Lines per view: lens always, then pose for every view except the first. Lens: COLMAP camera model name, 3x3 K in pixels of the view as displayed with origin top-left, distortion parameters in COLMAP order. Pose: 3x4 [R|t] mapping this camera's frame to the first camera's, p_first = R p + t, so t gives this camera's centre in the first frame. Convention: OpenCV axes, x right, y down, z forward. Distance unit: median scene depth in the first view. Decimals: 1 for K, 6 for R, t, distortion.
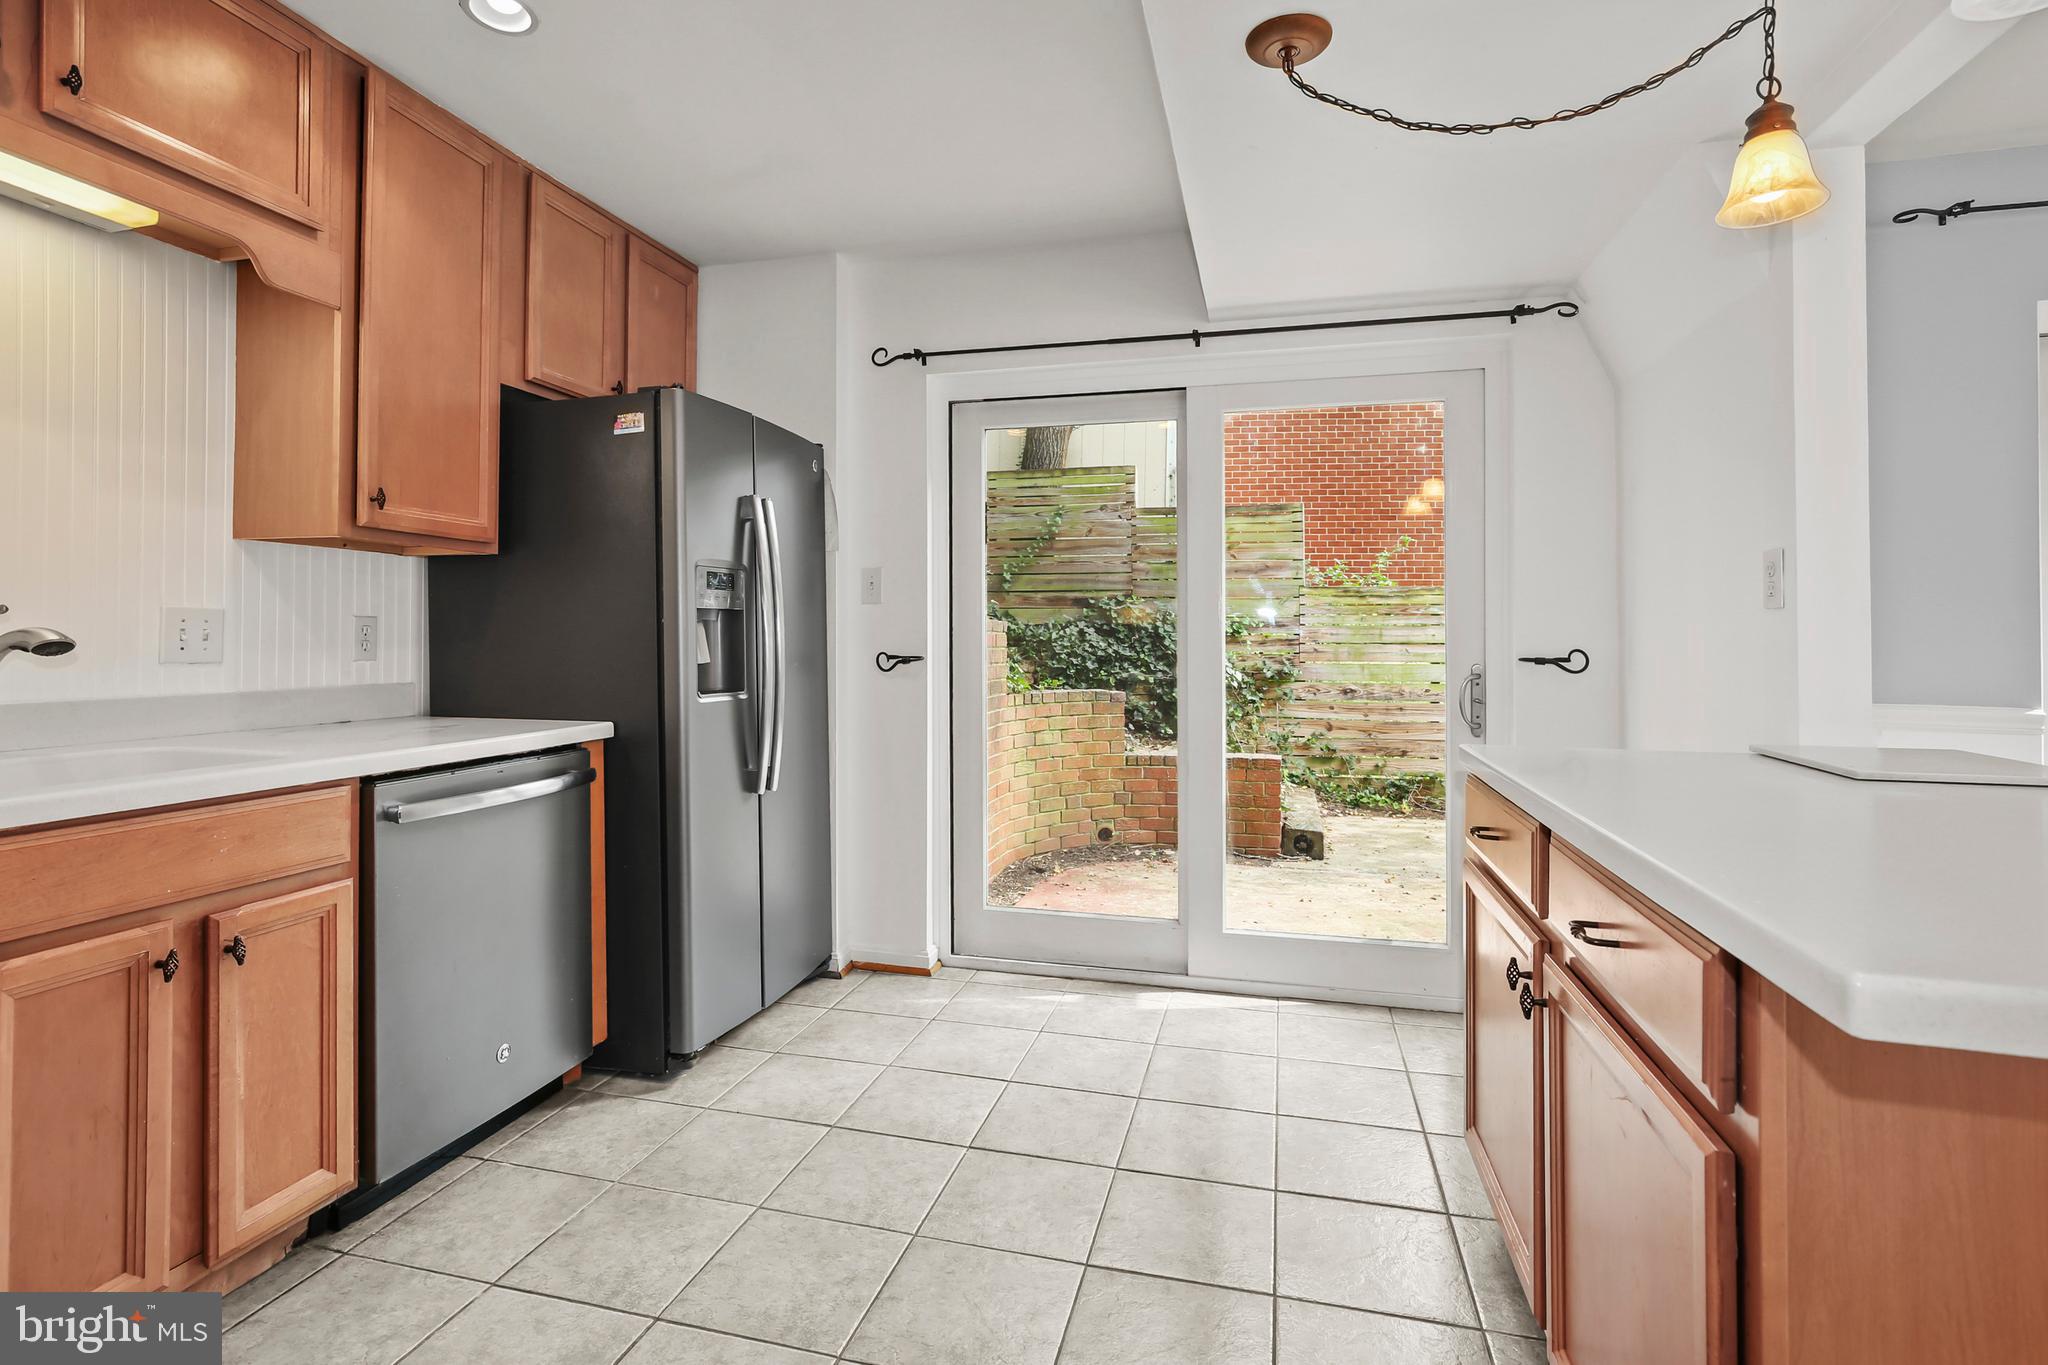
lens RADIAL K [[981.7, 0, 1026.4], [0, 981.7, 630.8], [0, 0, 1]] dist [-0.004405, 0.000547]
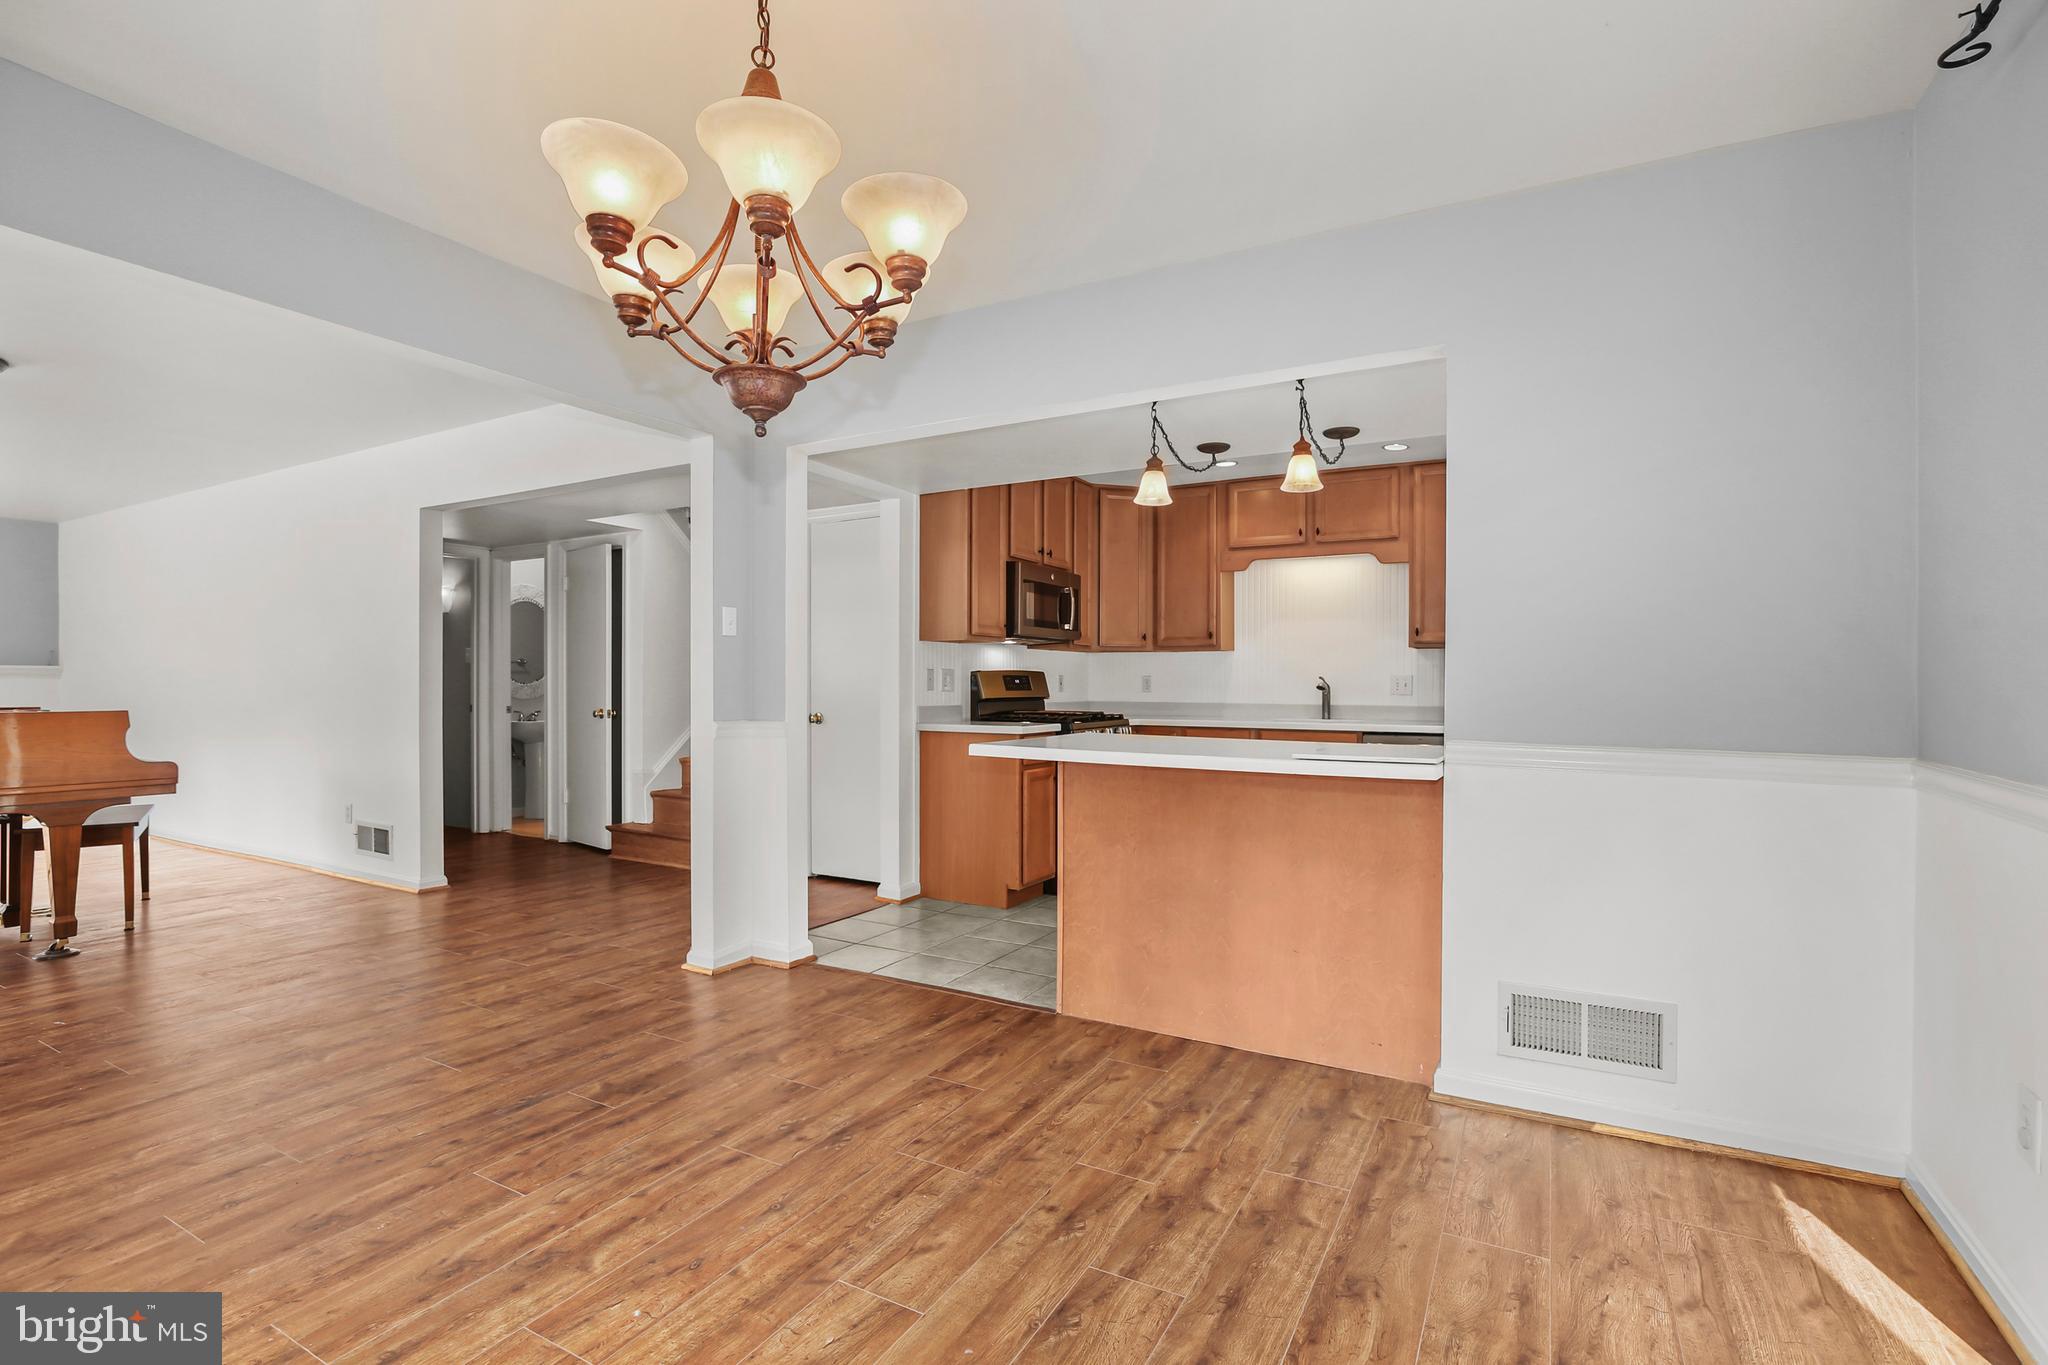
lens RADIAL K [[949.2, 0, 1033.3], [0, 949.2, 684.4], [0, 0, 1]] dist [-0.020883, -0.000268]
pose [[-0.257156, -0.002813, -0.966366, 1.726362], [0.002936, 0.999989, -0.003692, 0.009179], [0.966365, -0.003787, -0.257145, 0.567396]]
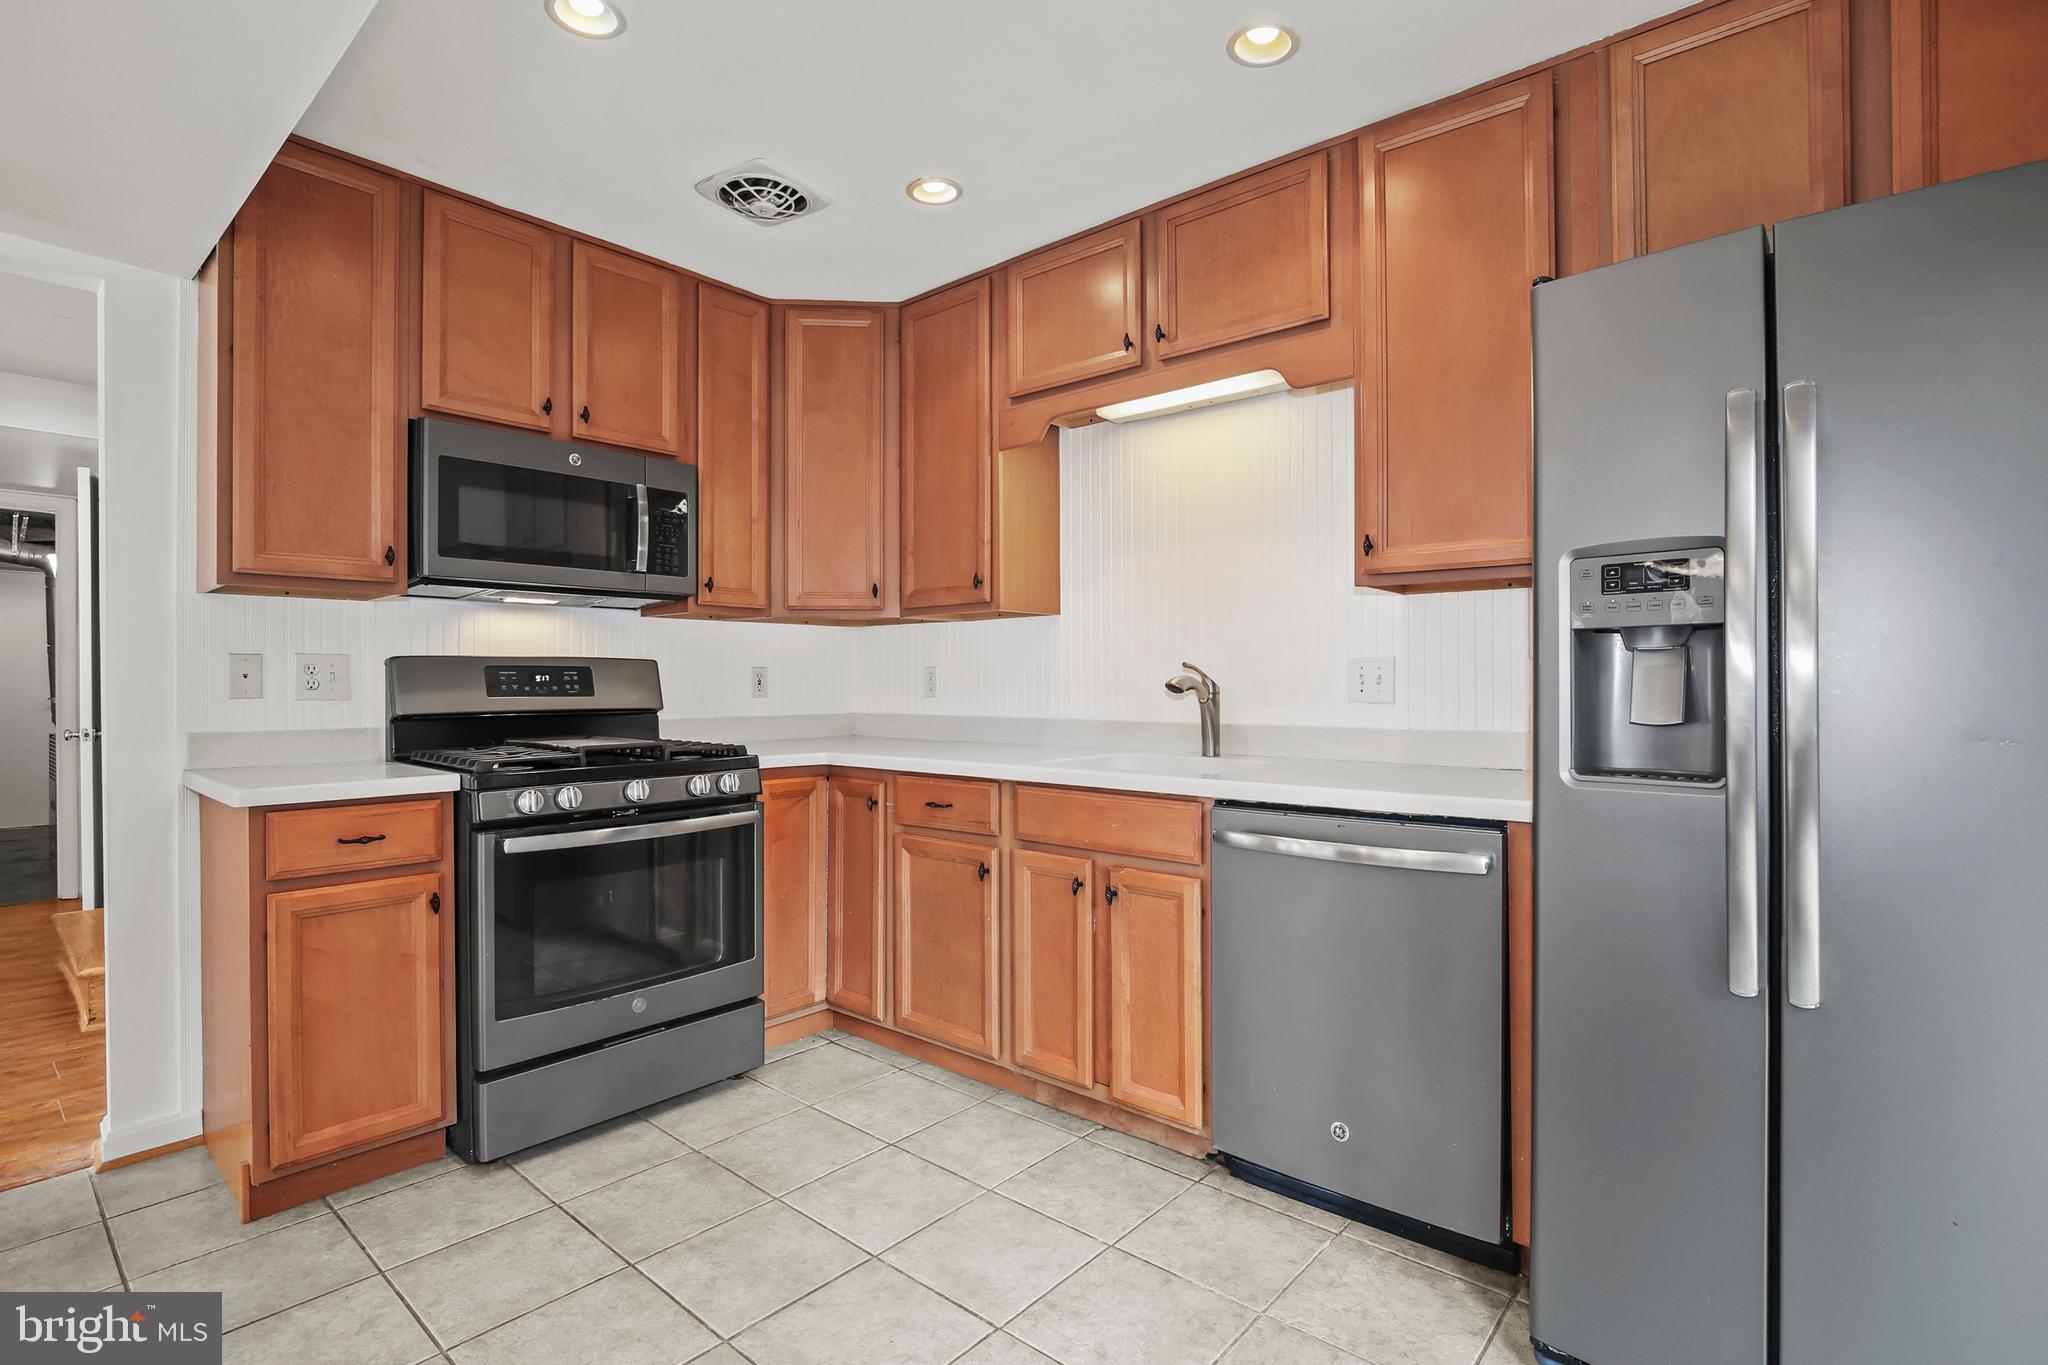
lens RADIAL K [[963.8, 0, 1024.0], [0, 963.8, 682.5], [0, 0, 1]] dist [-0.016344, 0.000292]
pose [[-0.440978, -0.000776, -0.897518, 0.343705], [0.008778, 0.999948, -0.005178, 0.009458], [0.897475, -0.010162, -0.440948, 0.957598]]
